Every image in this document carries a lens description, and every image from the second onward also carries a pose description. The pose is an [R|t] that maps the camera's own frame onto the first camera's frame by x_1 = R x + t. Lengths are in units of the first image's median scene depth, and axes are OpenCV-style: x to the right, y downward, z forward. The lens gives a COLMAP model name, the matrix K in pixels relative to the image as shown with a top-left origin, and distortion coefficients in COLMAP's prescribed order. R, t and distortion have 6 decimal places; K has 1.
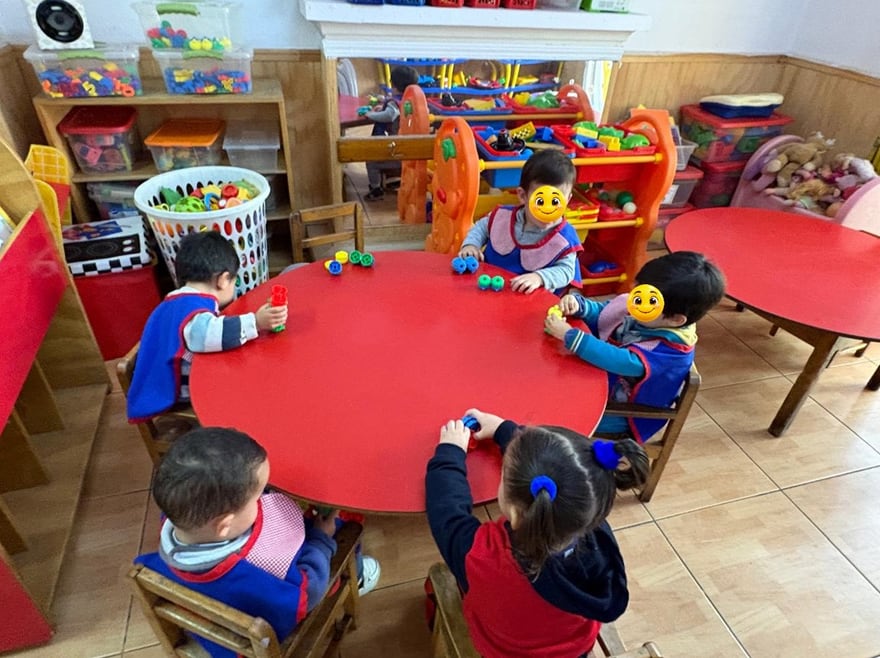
lens RADIAL K [[549.0, 0, 441.4], [0, 549.0, 330.6], [0, 0, 1]] dist [-0.008762, -0.001944]
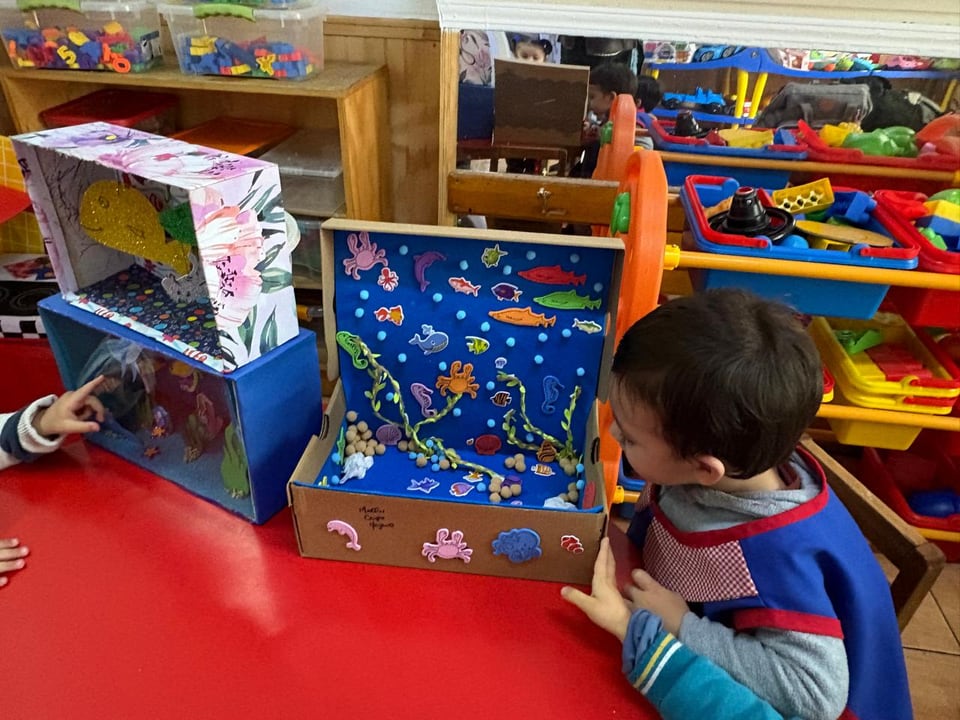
lens RADIAL K [[660.1, 0, 478.1], [0, 660.1, 358.8], [0, 0, 1]] dist [-0.001178, -0.005697]
pose [[0.908223, 0.202877, -0.366022, 0.137849], [-0.226604, 0.973725, -0.022569, -0.159780], [0.351826, 0.103439, 0.930332, 0.411572]]
